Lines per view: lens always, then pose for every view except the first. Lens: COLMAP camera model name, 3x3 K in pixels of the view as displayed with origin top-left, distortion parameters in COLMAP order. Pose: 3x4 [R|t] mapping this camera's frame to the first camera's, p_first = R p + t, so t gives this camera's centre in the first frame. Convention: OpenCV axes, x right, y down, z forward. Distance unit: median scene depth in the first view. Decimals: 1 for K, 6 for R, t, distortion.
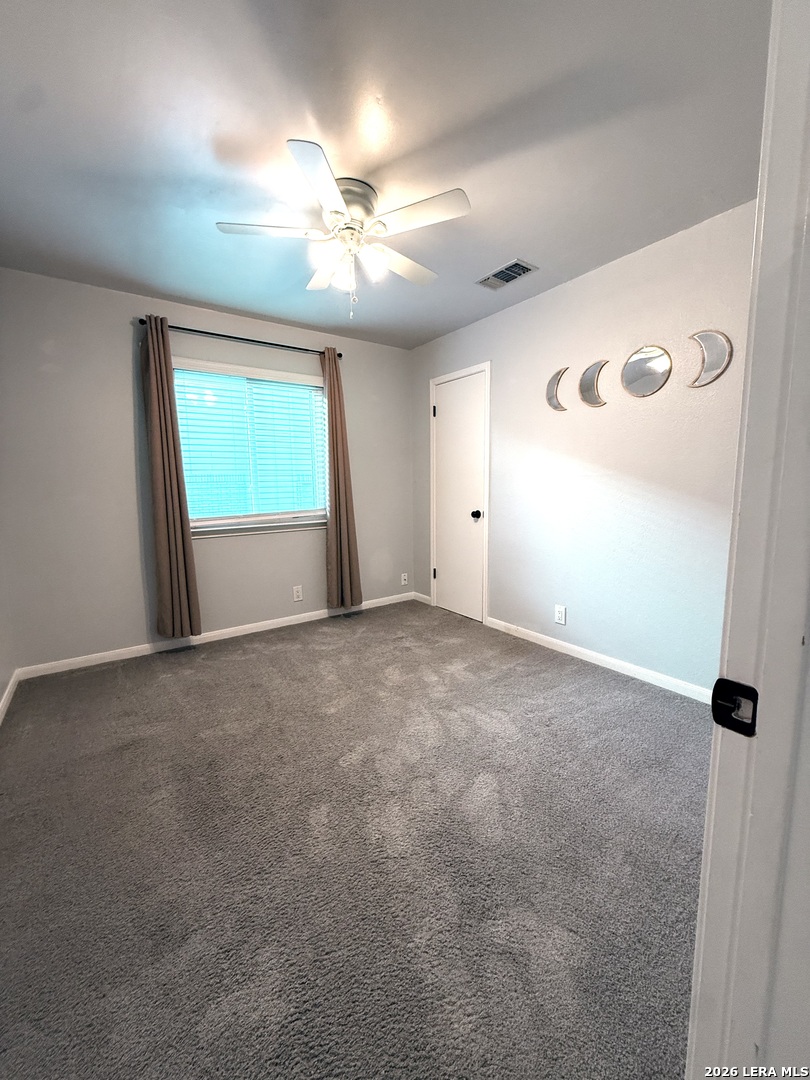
lens RADIAL K [[428.2, 0, 401.7], [0, 428.2, 541.8], [0, 0, 1]] dist [-0.001455, 0.000048]
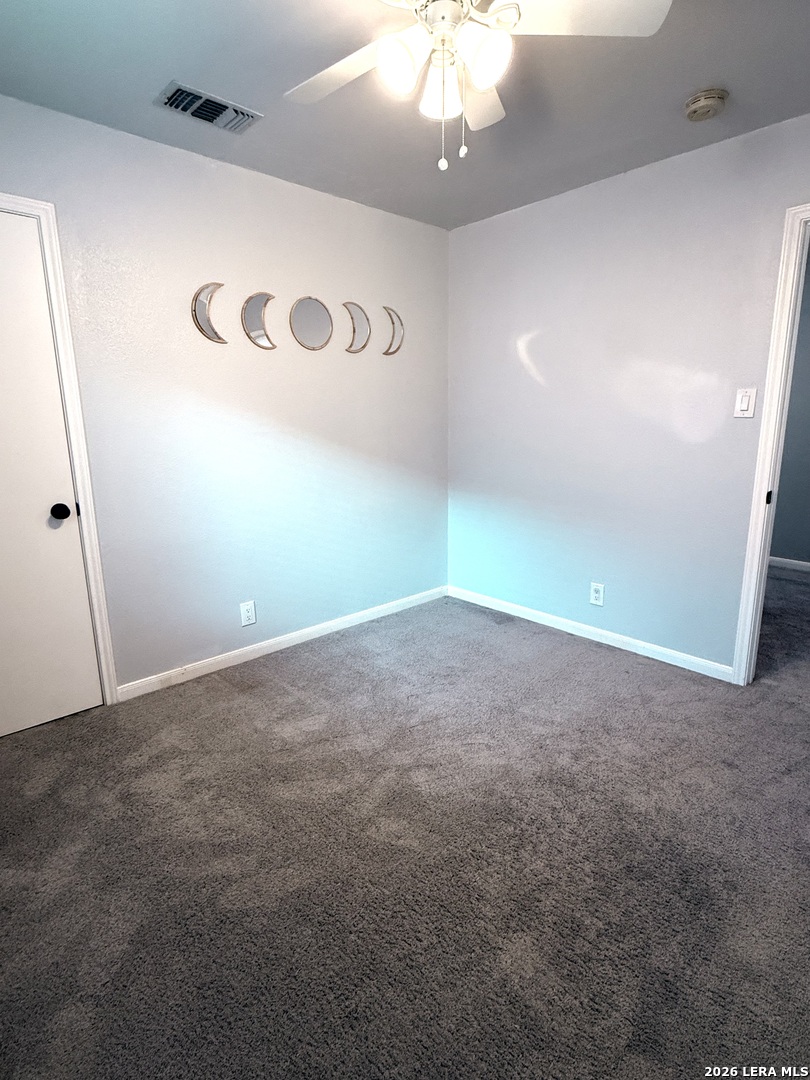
lens RADIAL K [[560.7, 0, 399.9], [0, 560.7, 537.2], [0, 0, 1]] dist [0.008456, -0.003612]
pose [[-0.107580, -0.202736, 0.973306, -0.647328], [0.158120, 0.963038, 0.218074, -0.145760], [-0.981542, 0.177360, -0.071547, 0.814669]]
